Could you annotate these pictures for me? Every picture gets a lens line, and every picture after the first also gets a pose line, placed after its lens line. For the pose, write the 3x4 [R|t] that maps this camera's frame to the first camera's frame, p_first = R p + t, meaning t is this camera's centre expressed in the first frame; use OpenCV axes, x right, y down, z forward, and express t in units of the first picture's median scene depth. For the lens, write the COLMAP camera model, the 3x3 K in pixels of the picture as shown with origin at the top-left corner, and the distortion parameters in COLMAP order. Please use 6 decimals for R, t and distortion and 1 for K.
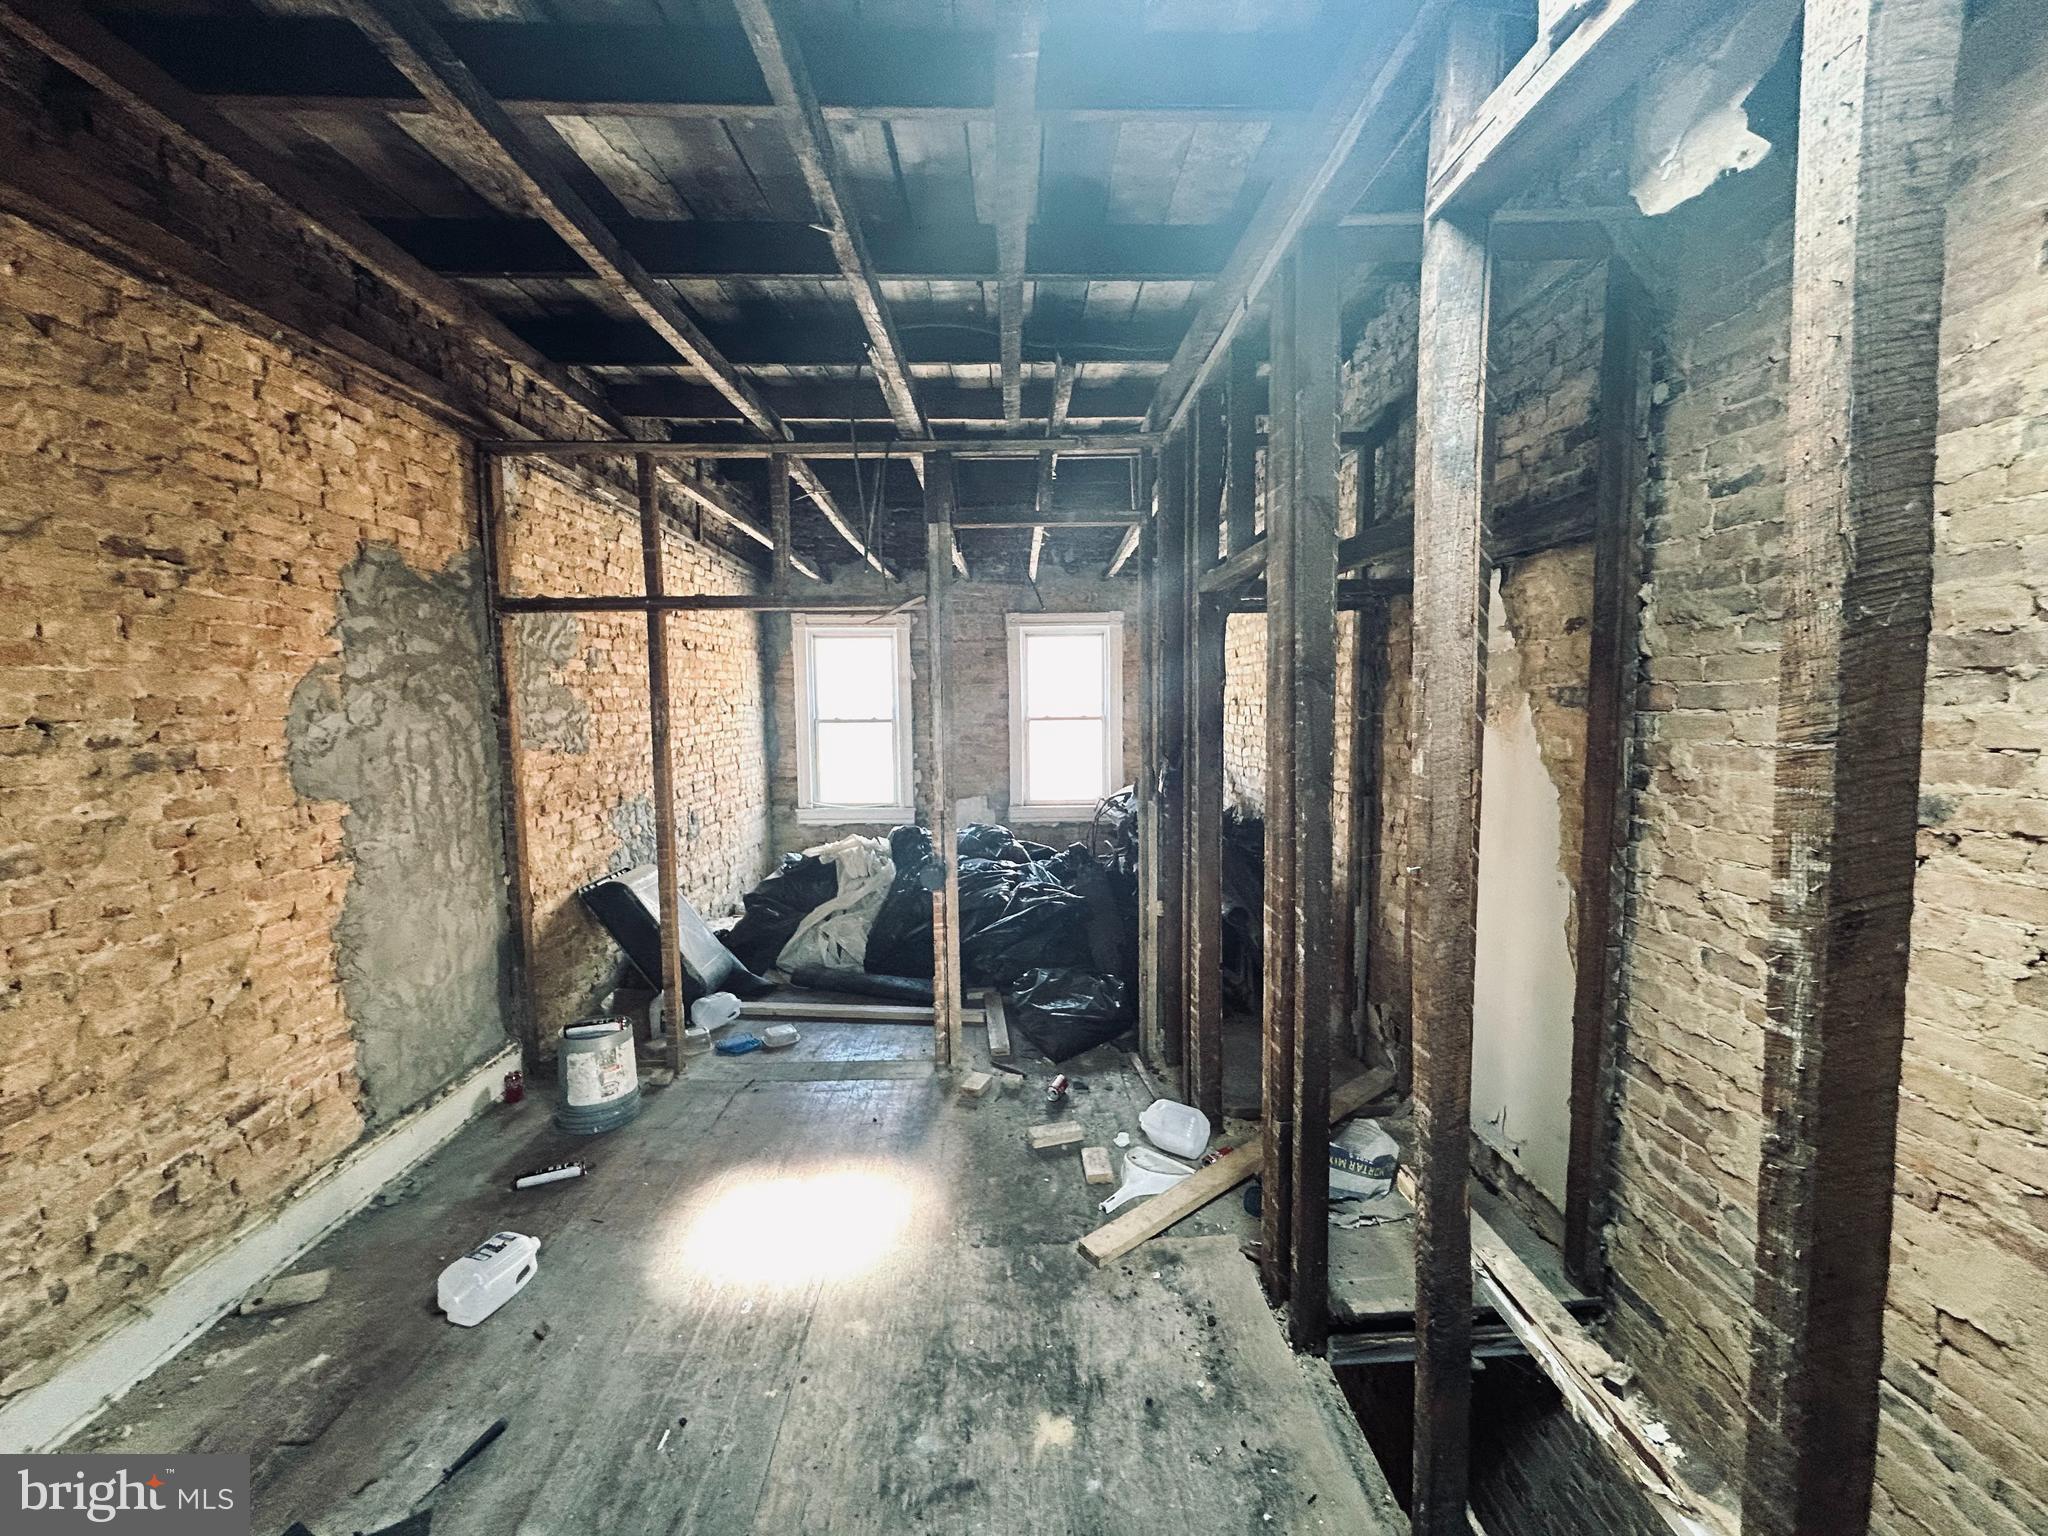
lens RADIAL K [[825.9, 0, 1020.3], [0, 825.9, 768.6], [0, 0, 1]] dist [0.002539, -0.001165]
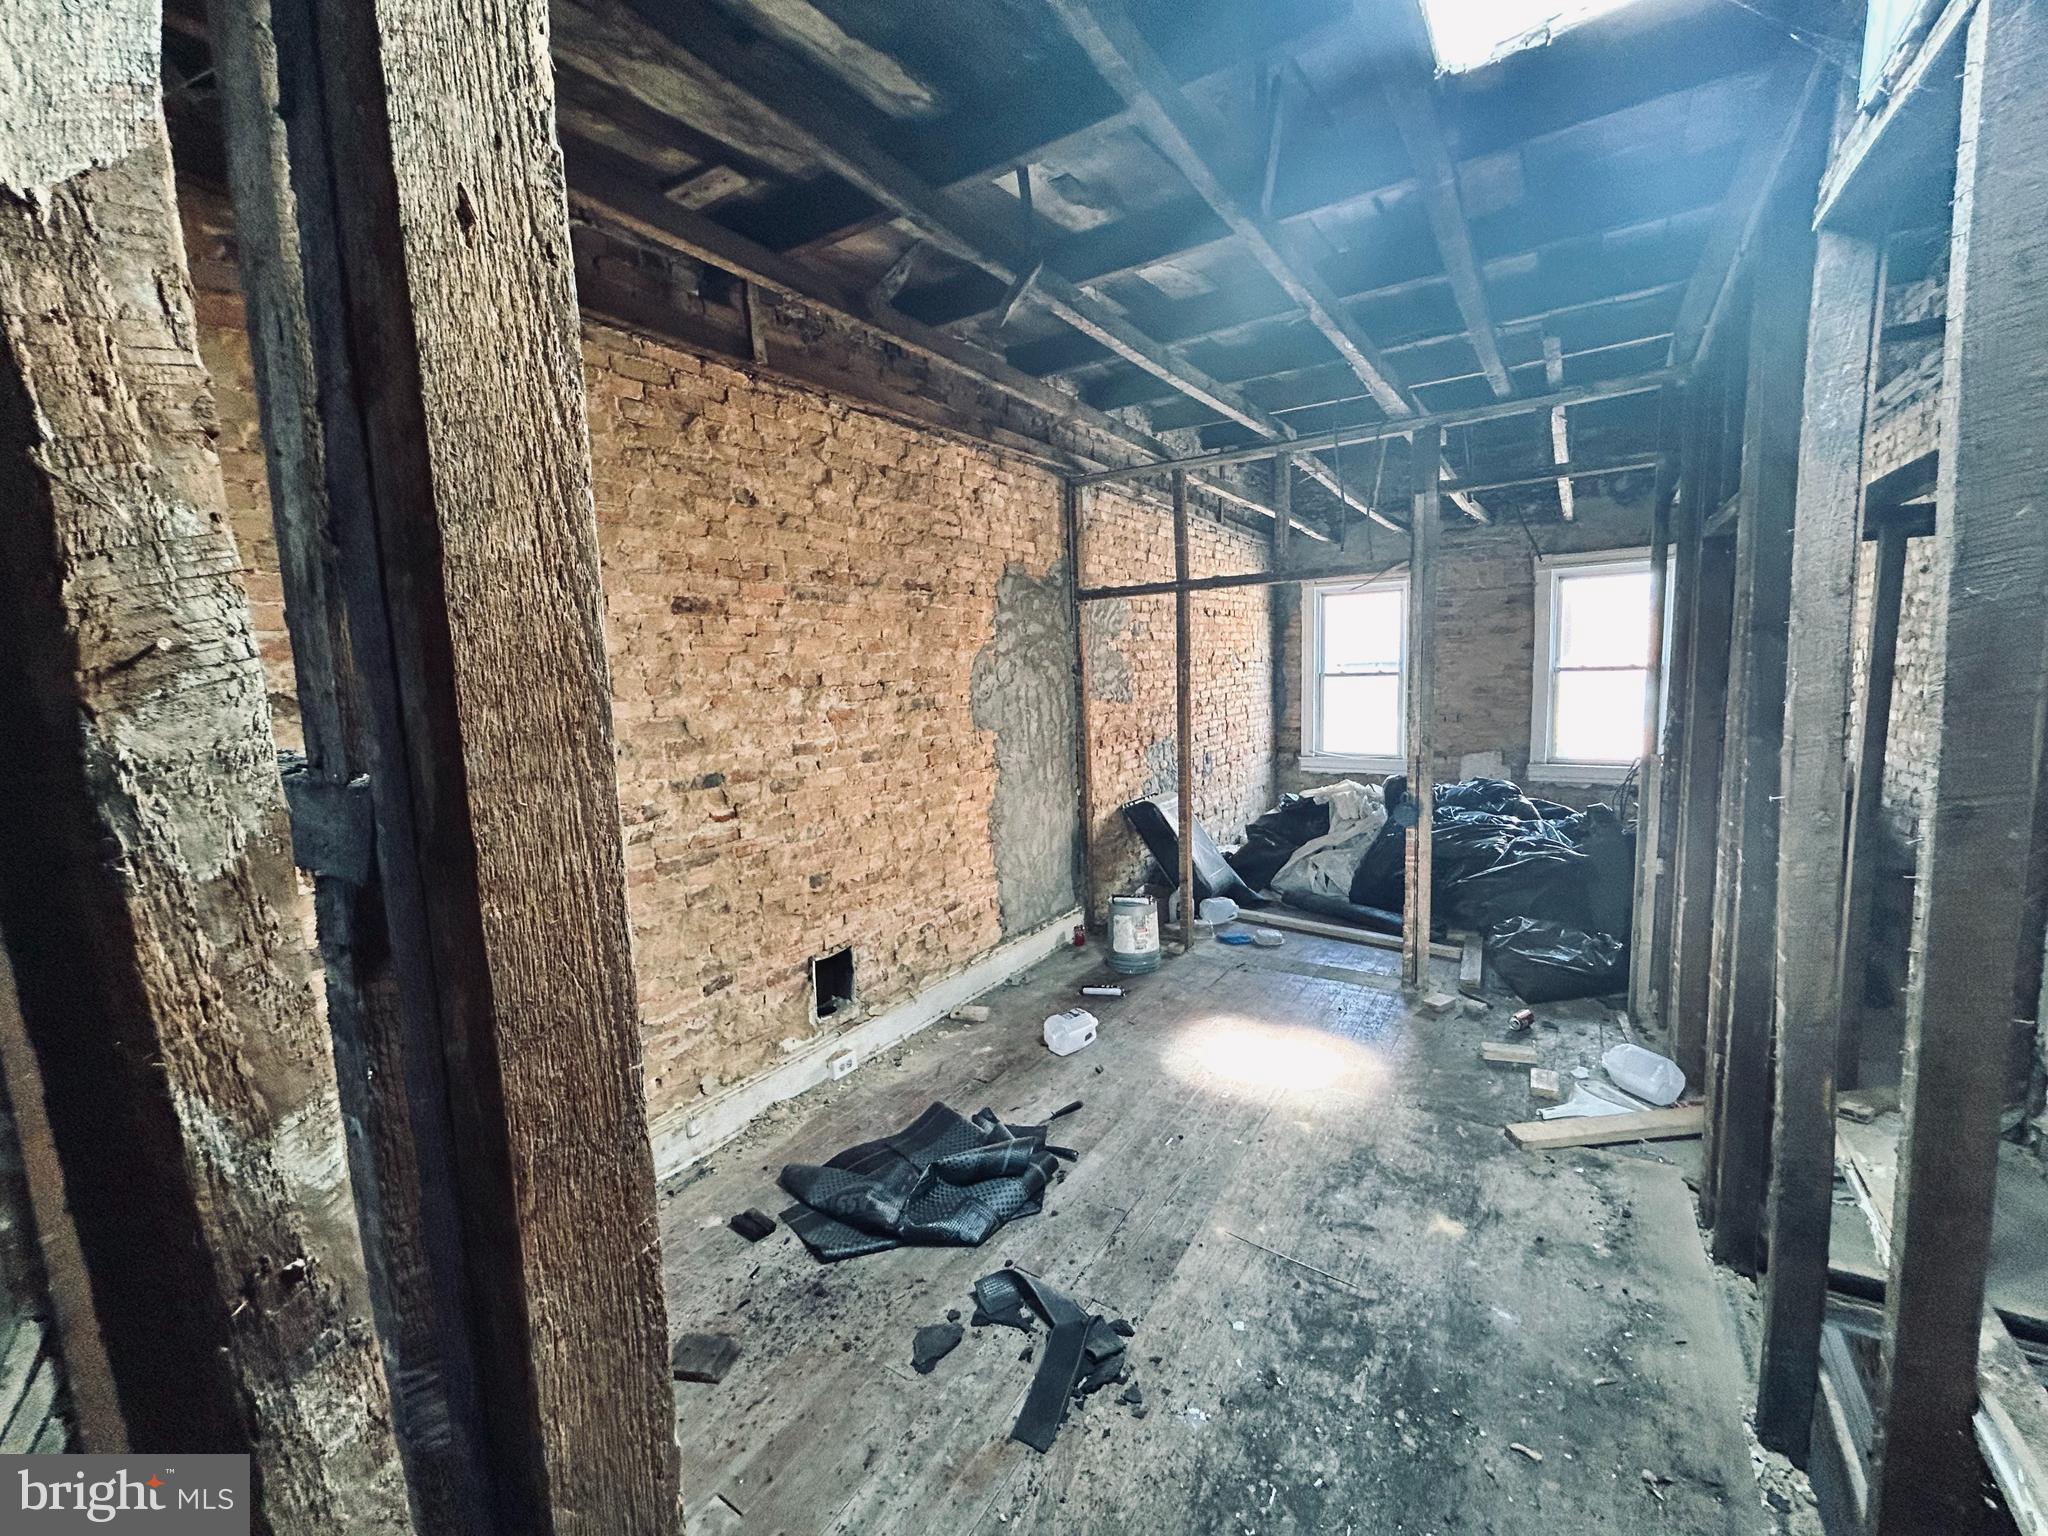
lens RADIAL K [[825.9, 0, 1024.7], [0, 825.9, 764.9], [0, 0, 1]] dist [0.002539, -0.001165]
pose [[0.823270, 0.048409, -0.565583, 0.125955], [-0.019726, 0.998195, 0.056723, 0.014071], [0.567308, -0.035542, 0.822739, -0.269469]]
